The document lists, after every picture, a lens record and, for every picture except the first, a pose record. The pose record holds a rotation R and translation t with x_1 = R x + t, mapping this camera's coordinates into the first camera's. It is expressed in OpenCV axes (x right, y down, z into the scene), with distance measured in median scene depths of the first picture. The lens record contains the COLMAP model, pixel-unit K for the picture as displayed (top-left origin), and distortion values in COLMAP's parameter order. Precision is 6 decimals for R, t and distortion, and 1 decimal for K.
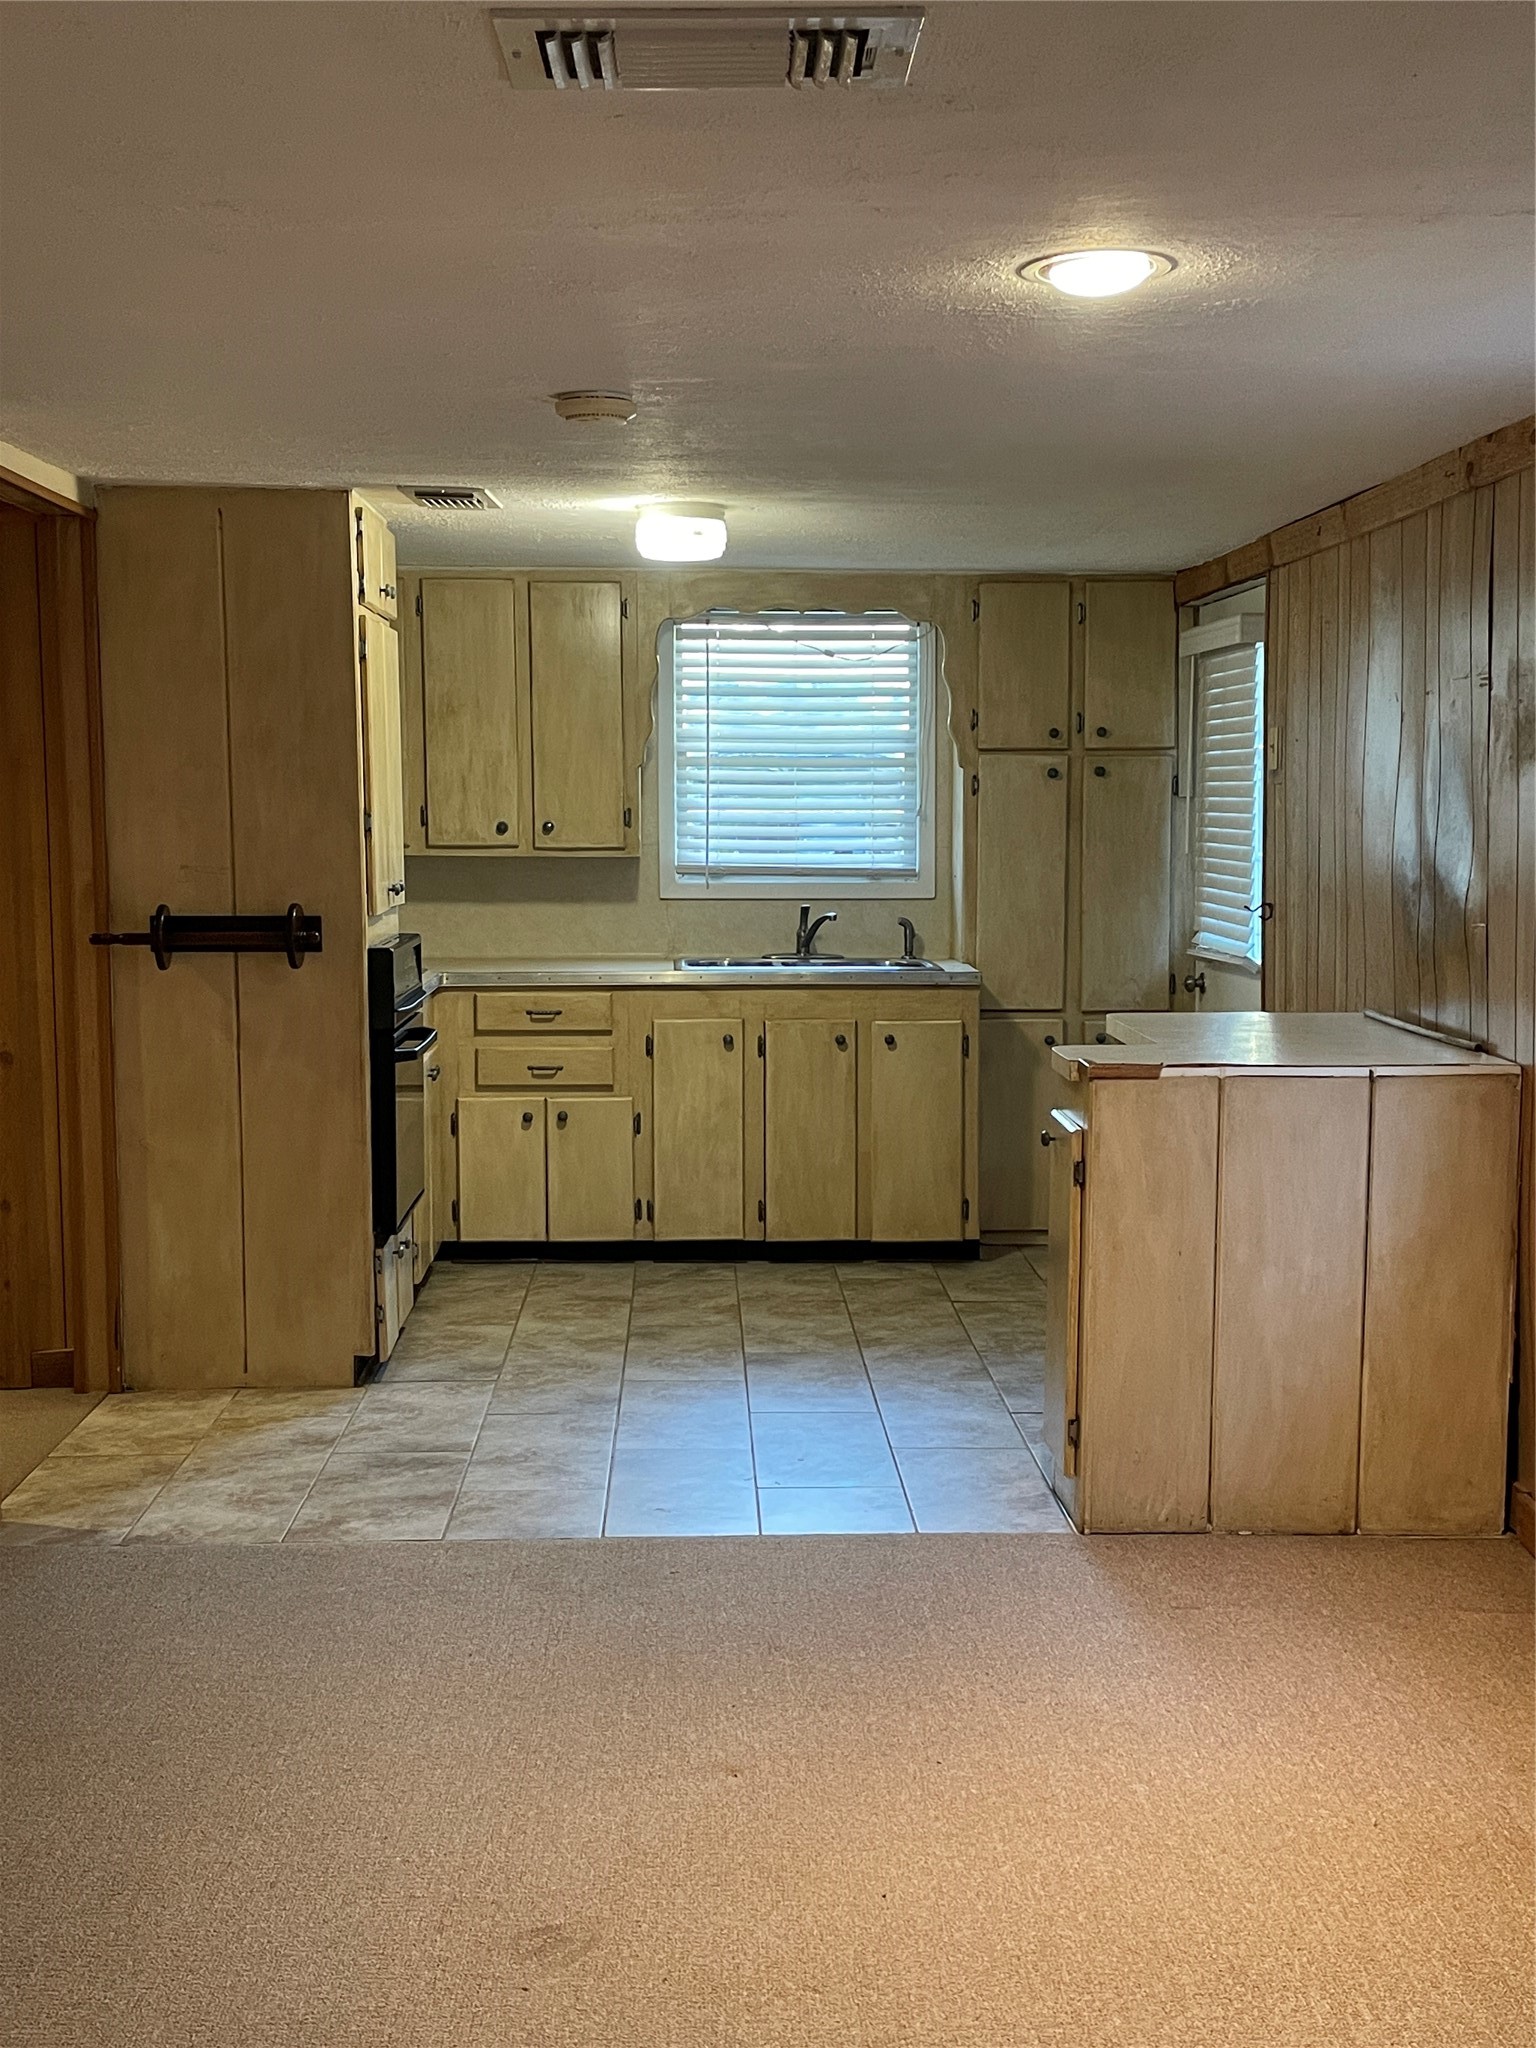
lens RADIAL K [[2270.6, 0, 768.0], [0, 2270.6, 1023.2], [0, 0, 1]] dist [0.023221, 0.000000]
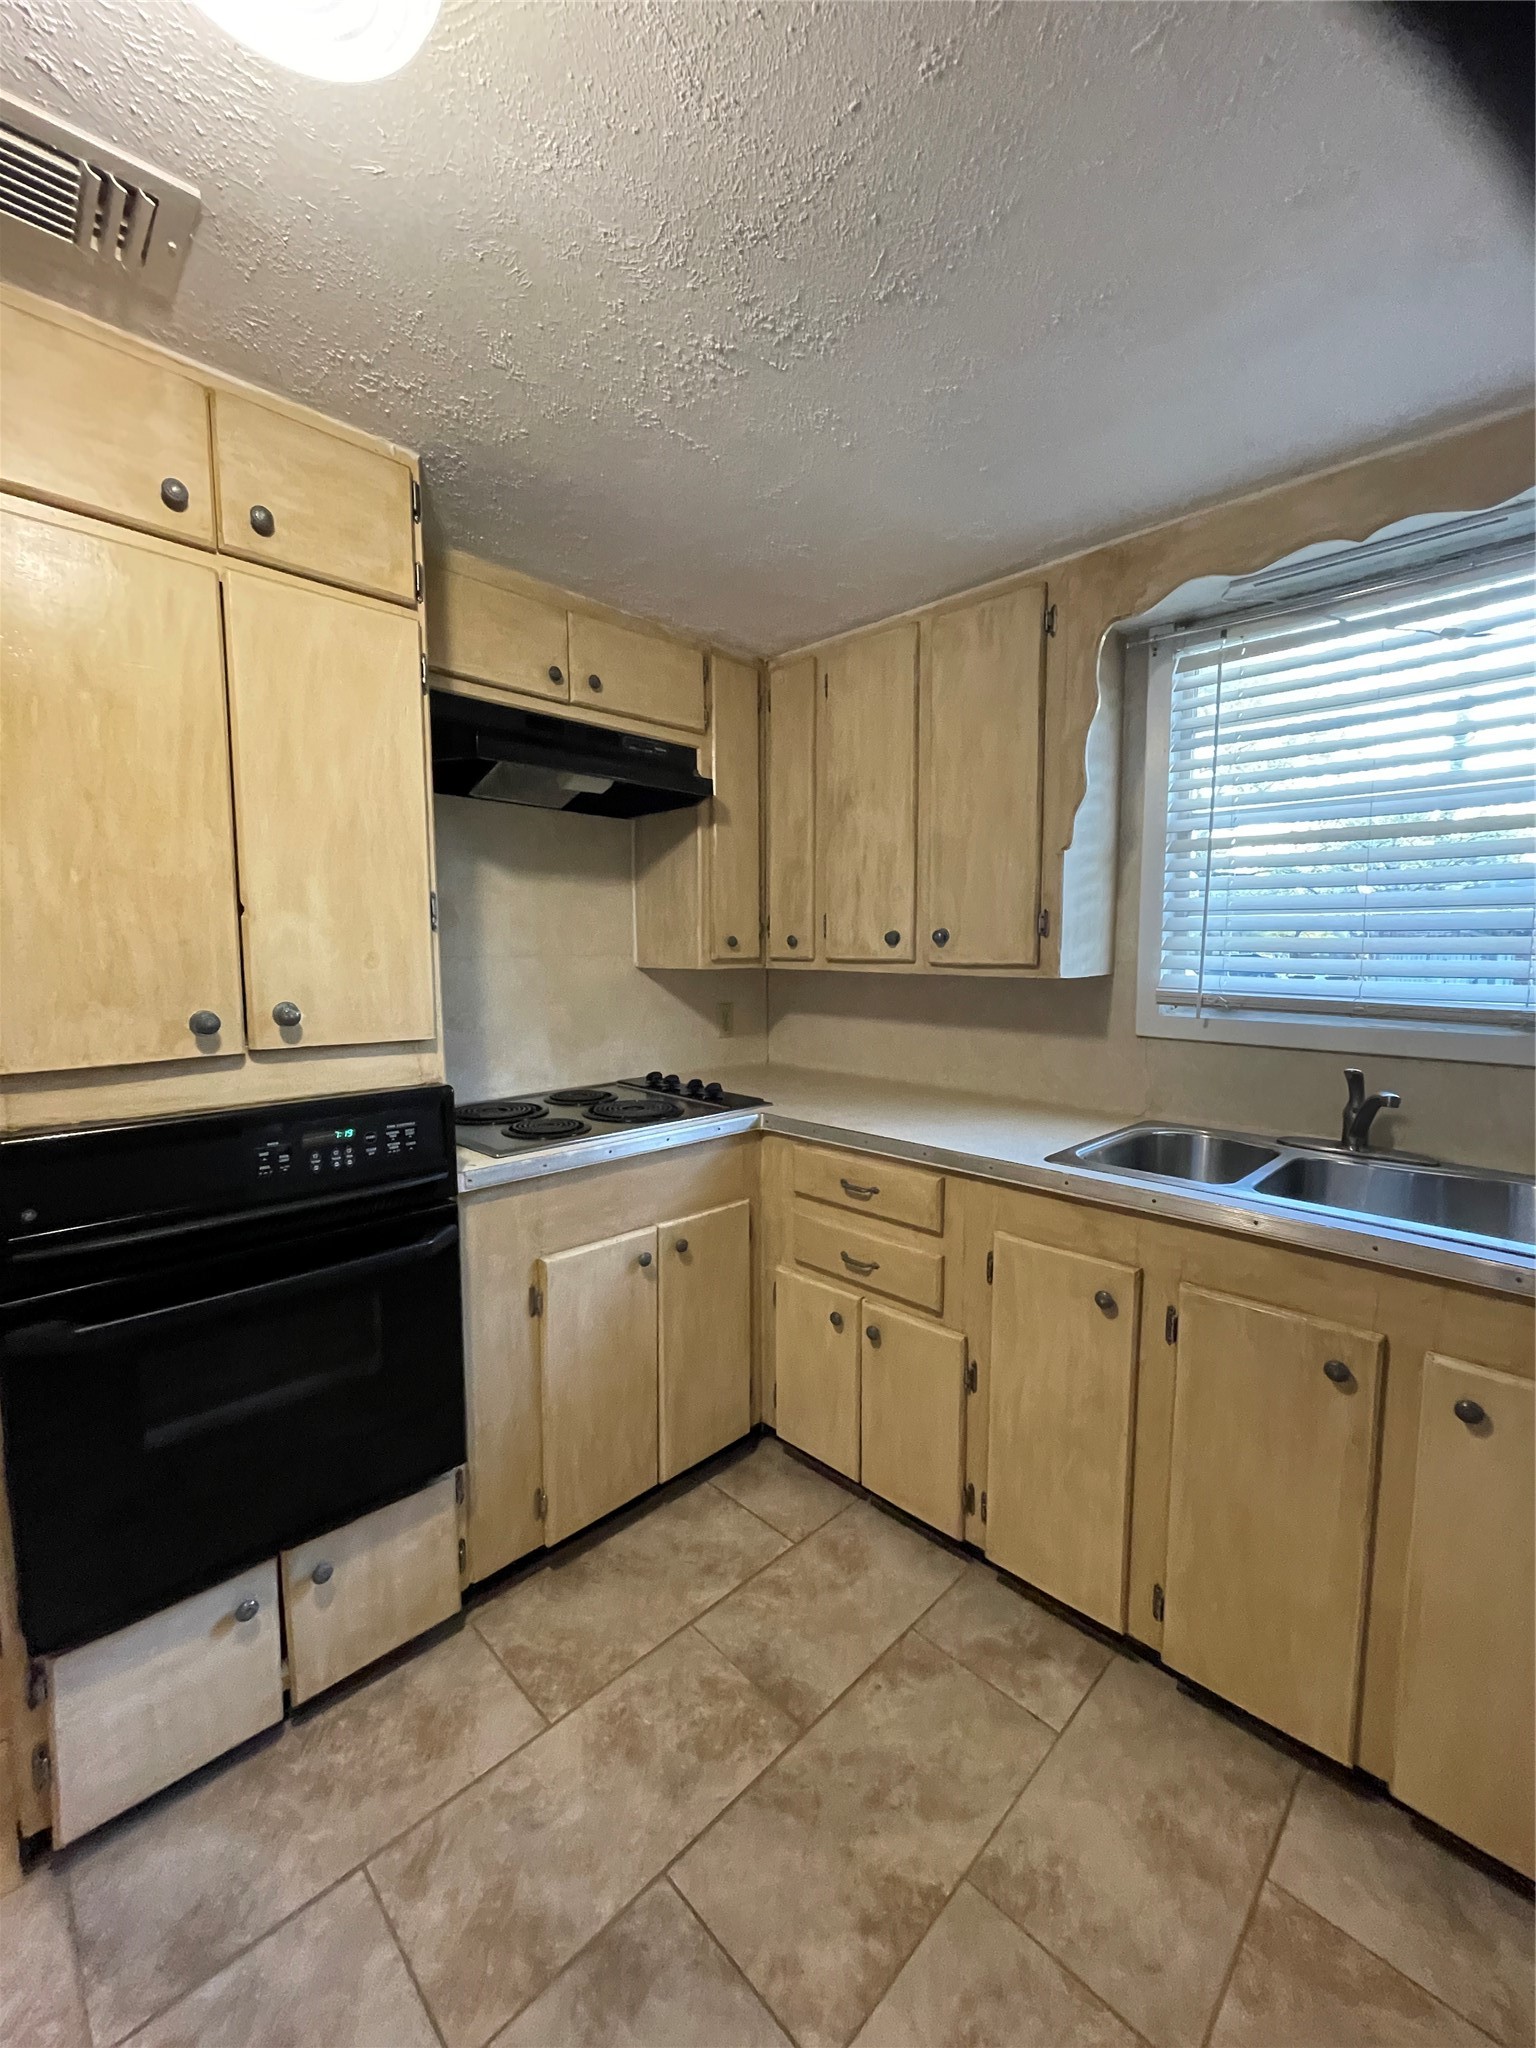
lens RADIAL K [[824.5, 0, 761.6], [0, 824.5, 1020.3], [0, 0, 1]] dist [-0.007581, 0.000553]
pose [[0.675082, 0.065359, -0.734842, 0.070652], [-0.072000, 0.997150, 0.022545, -0.060273], [0.734221, 0.037689, 0.677864, 0.770291]]
